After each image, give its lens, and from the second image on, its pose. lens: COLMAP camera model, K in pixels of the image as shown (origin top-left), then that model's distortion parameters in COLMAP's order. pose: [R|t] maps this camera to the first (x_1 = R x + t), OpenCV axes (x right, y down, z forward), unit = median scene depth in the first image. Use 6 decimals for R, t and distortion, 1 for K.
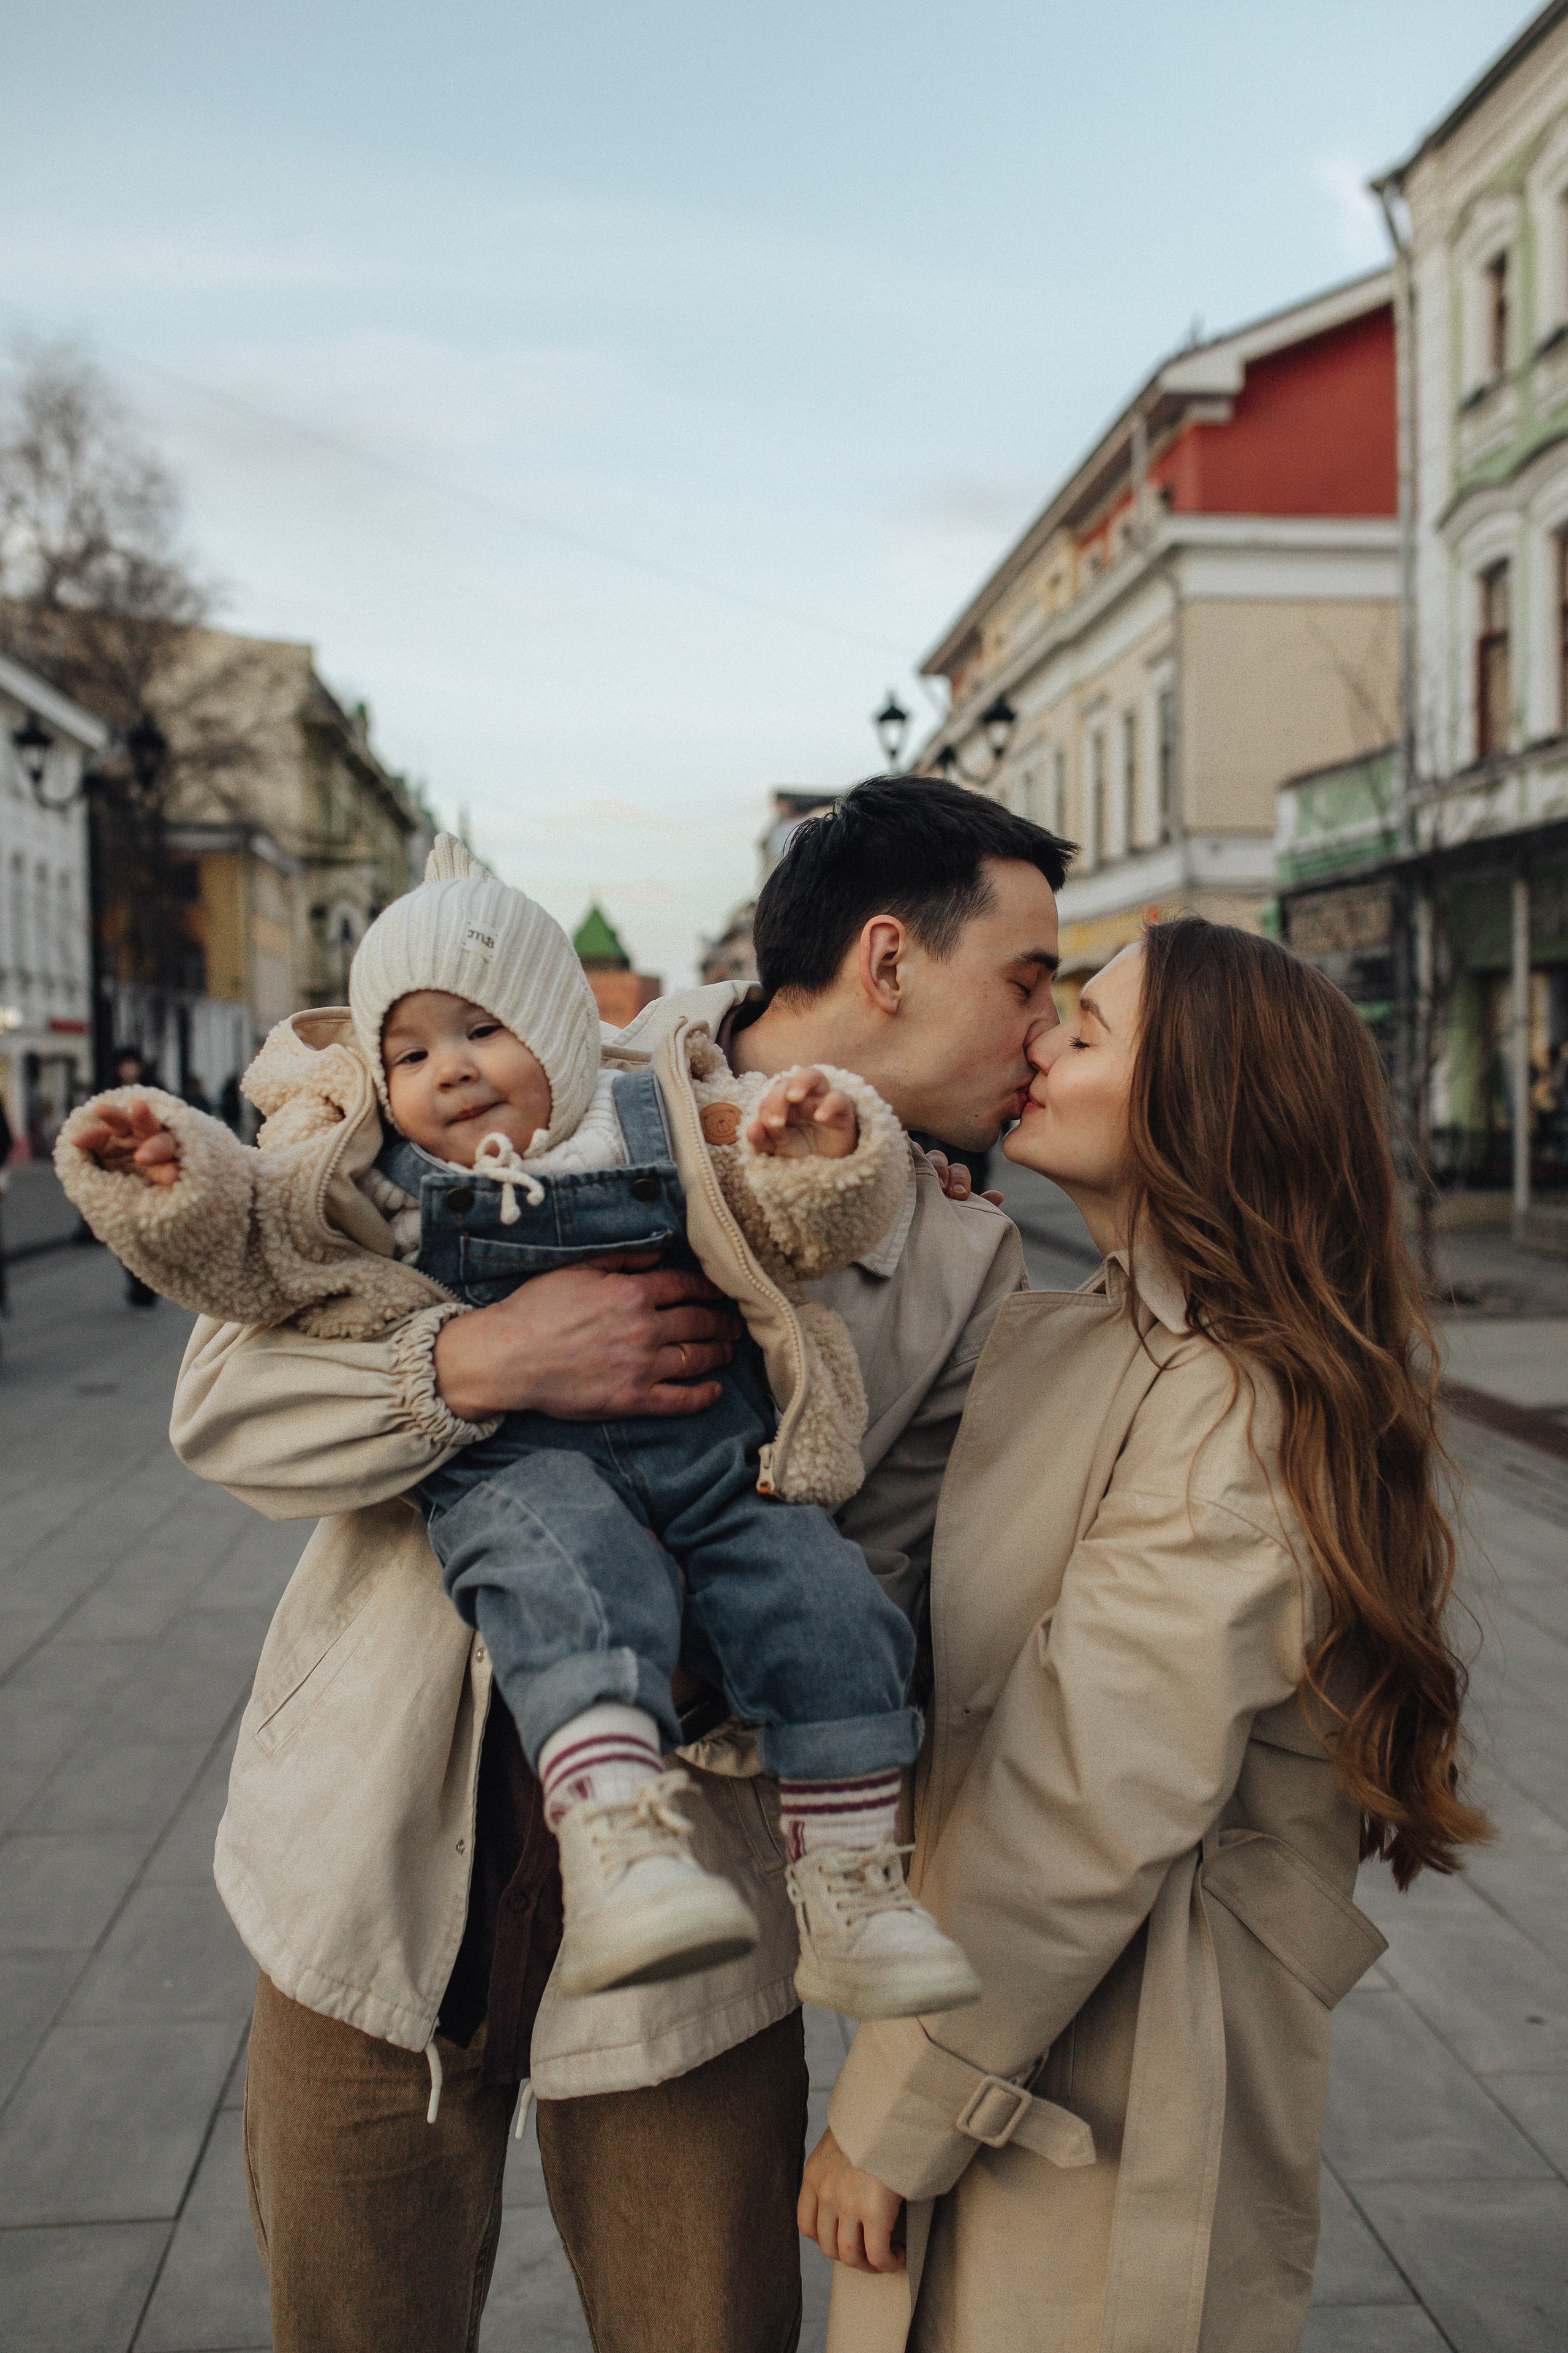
lens RADIAL K [[2150.1, 0, 781.6], [0, 2150.1, 1137.5], [0, 0, 1]] dist [-0.000054, 0.014510]
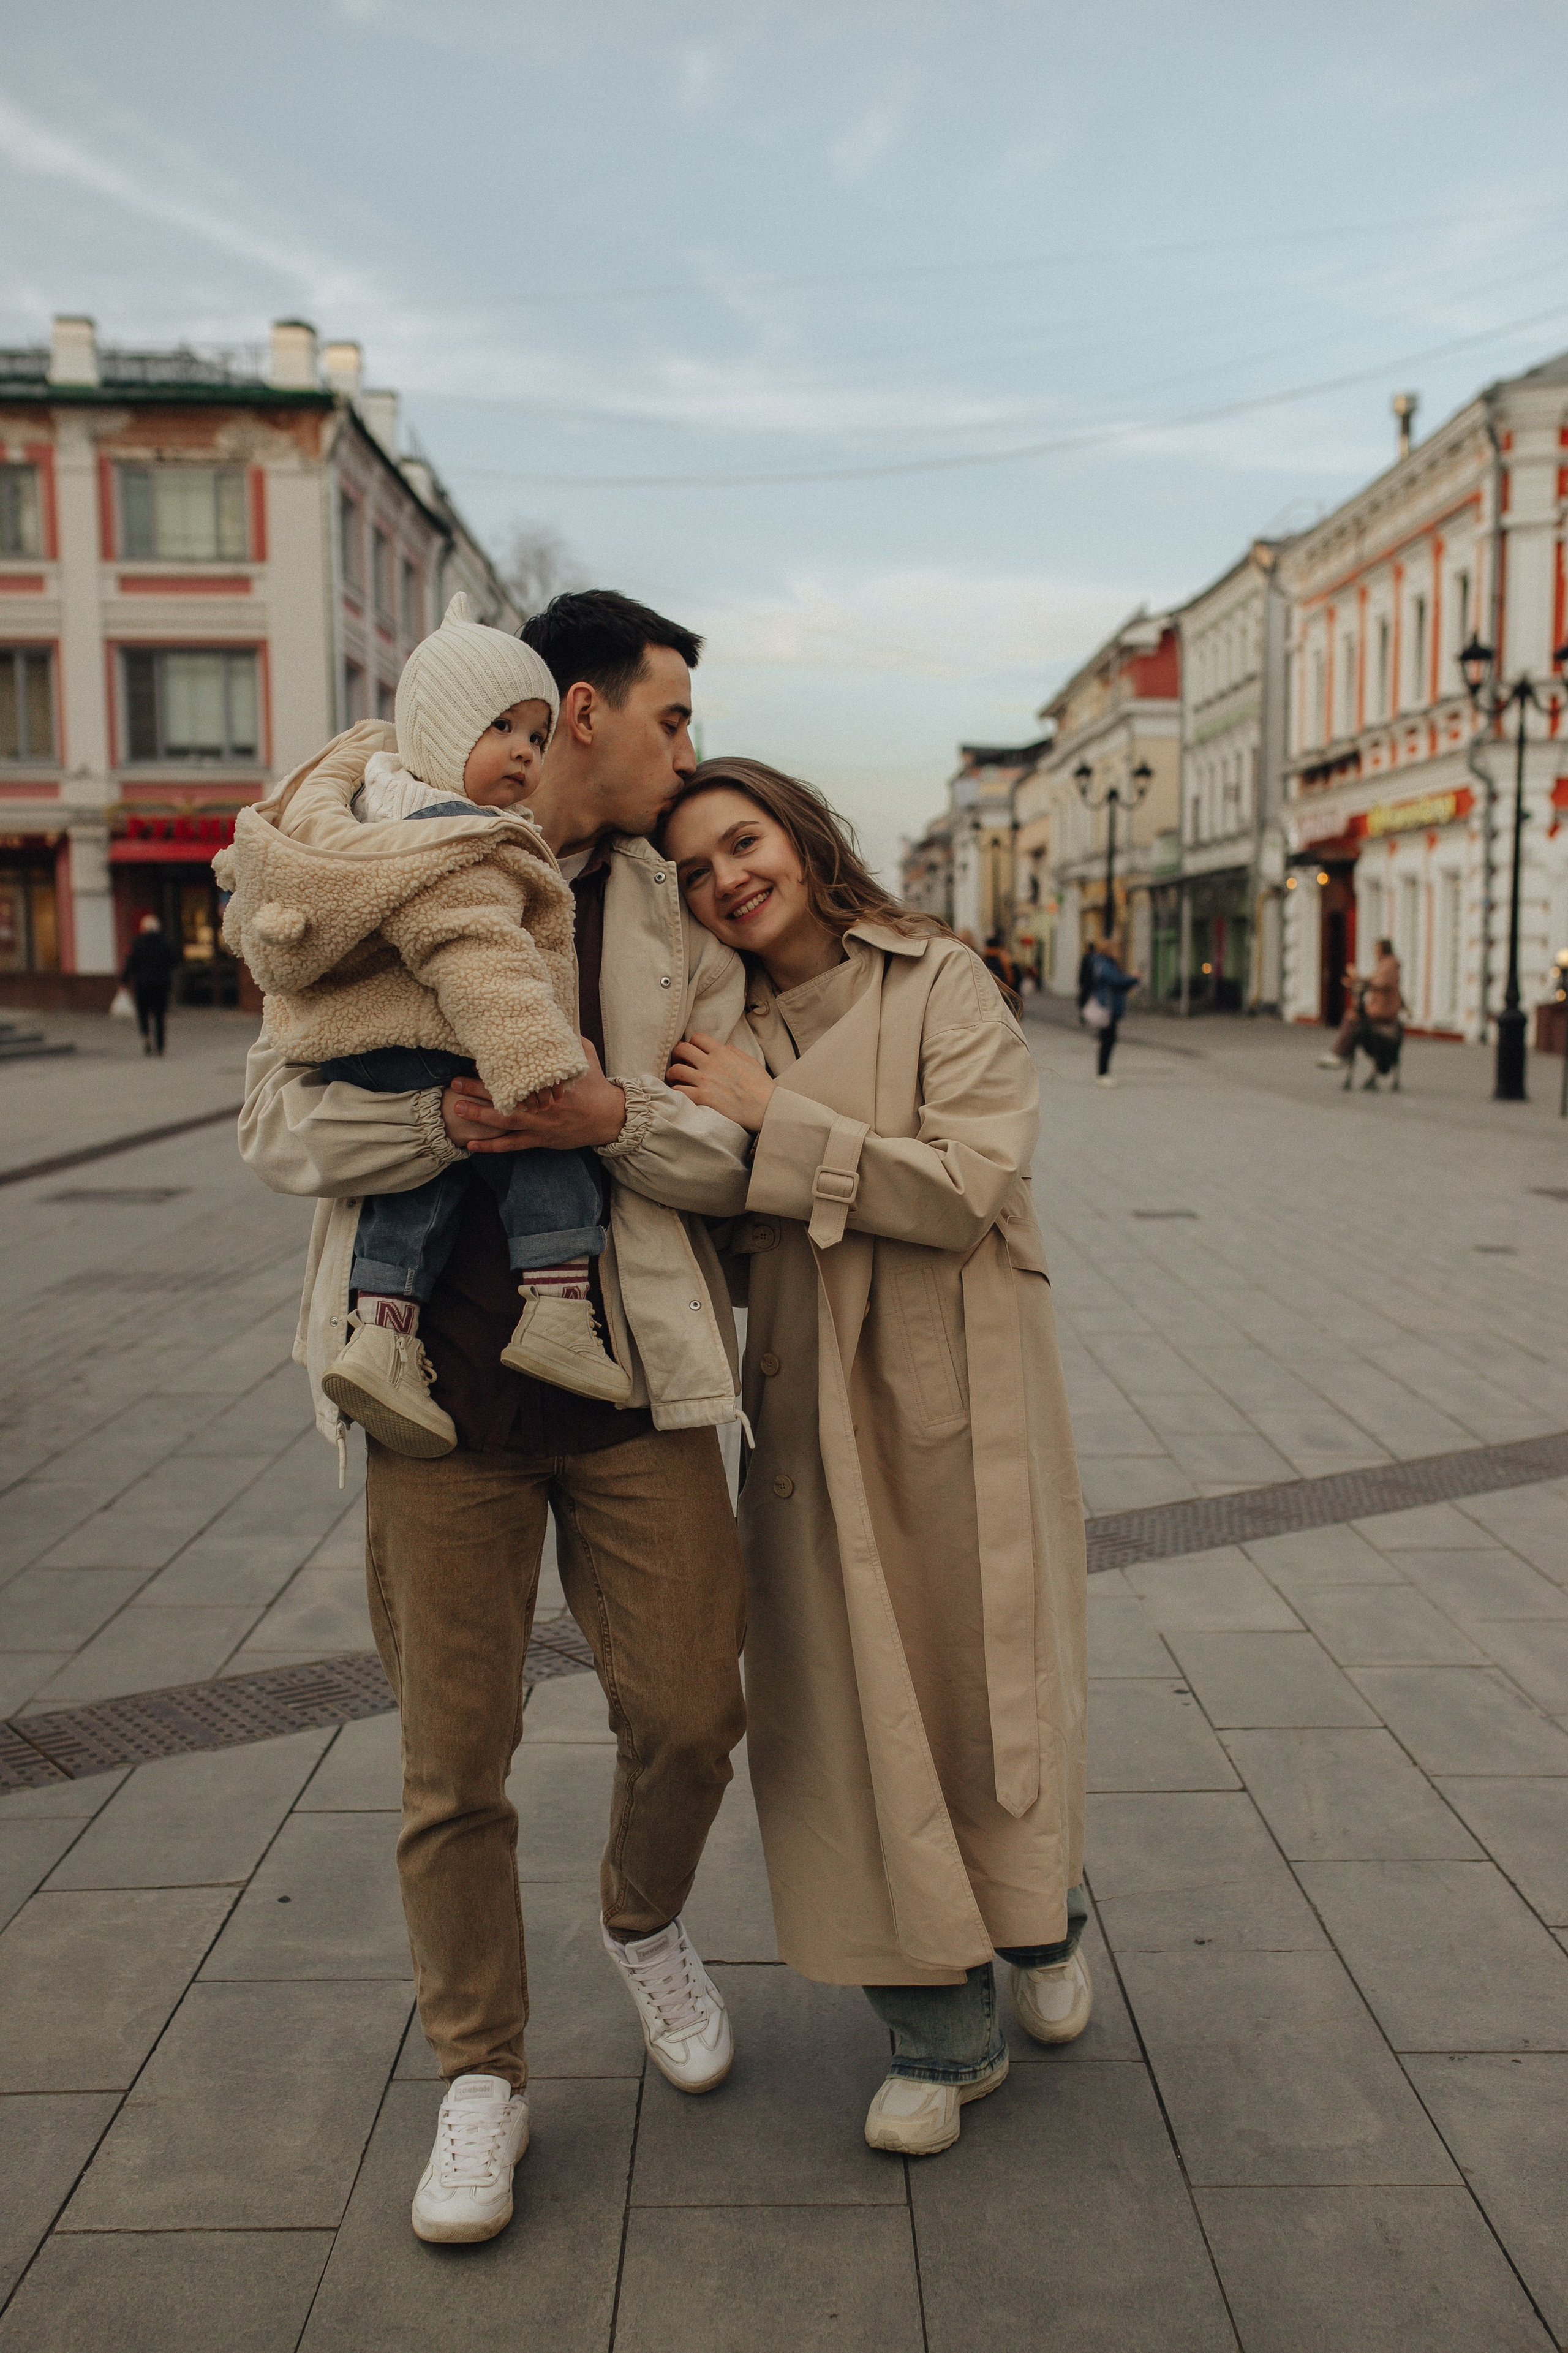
lens RADIAL K [[2317.5, 0, 802.9], [0, 2317.5, 1208.8], [0, 0, 1]] dist [0.002075, 0.118884]
pose [[0.996764, 0.024561, -0.076543, 0.051137], [-0.018516, 0.996725, 0.078716, 0.044106], [0.078225, -0.077044, 0.993954, -1.426525]]
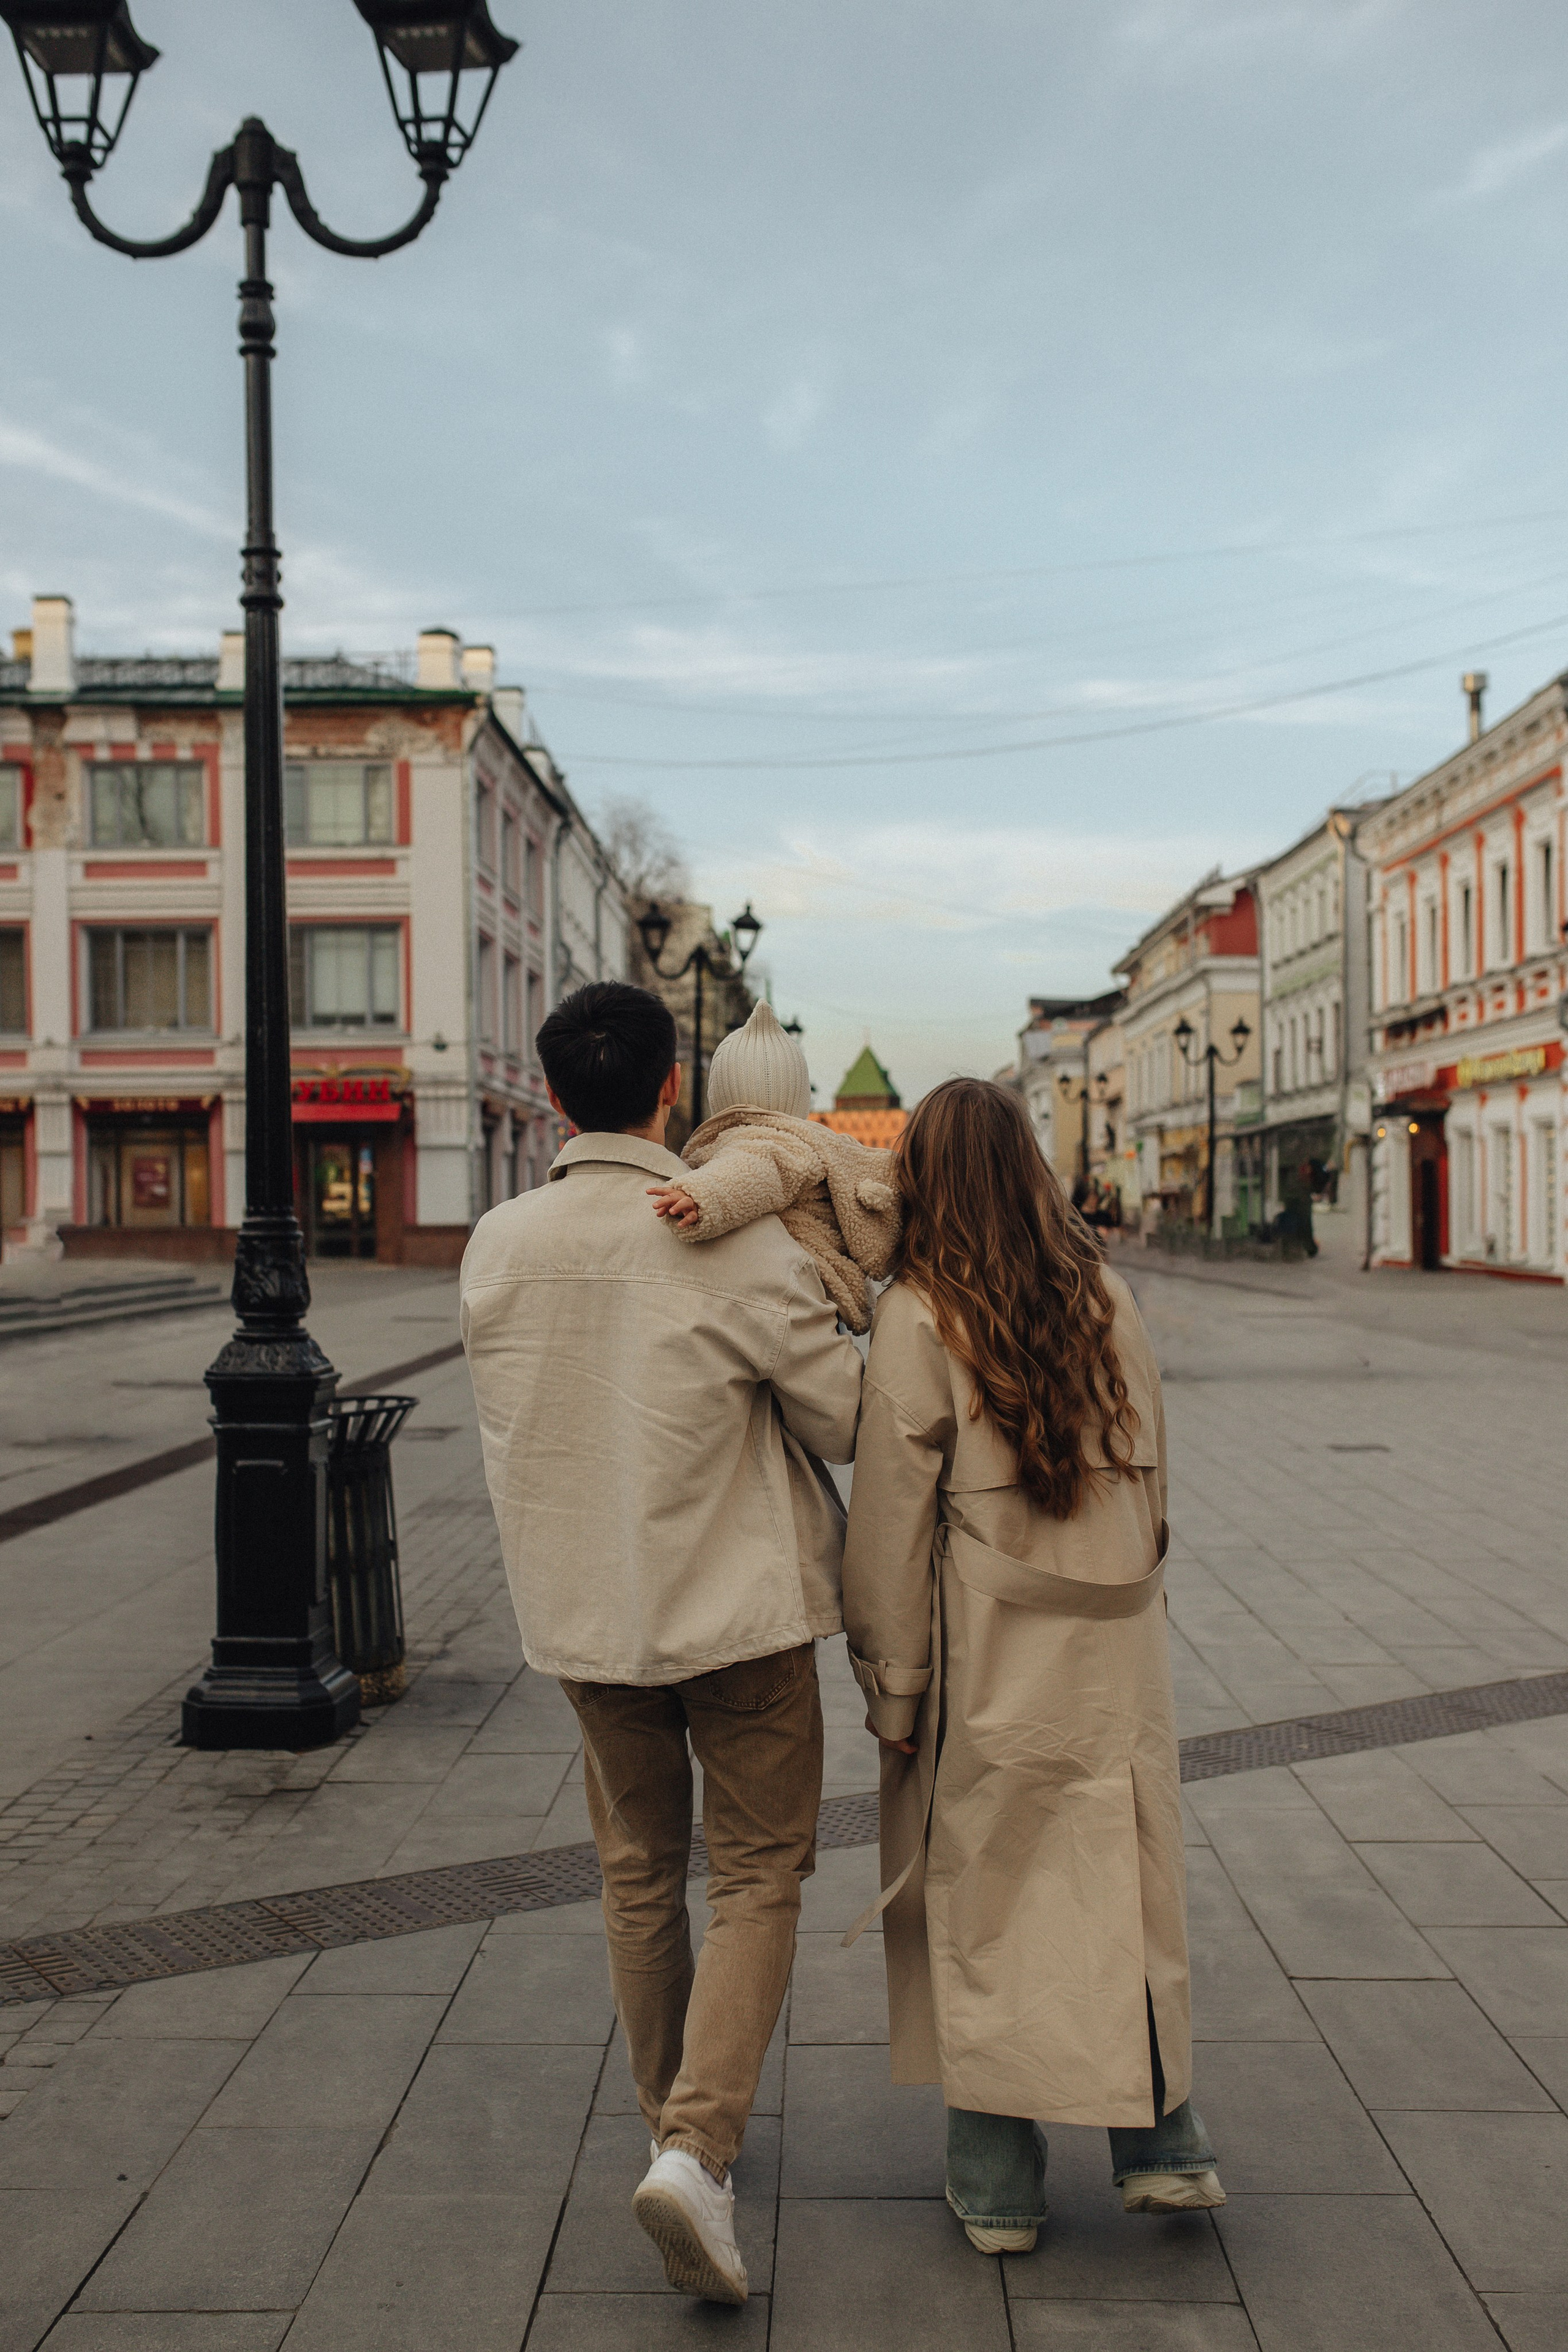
lens RADIAL K [[2292.2, 0, 757.2], [0, 2292.2, 1224.8], [0, 0, 1]] dist [0.005406, 0.103420]
pose [[0.992309, 0.010152, -0.123366, 0.018717], [-0.012579, 0.999742, -0.018905, 0.042678], [0.123142, 0.020311, 0.992181, -1.476798]]
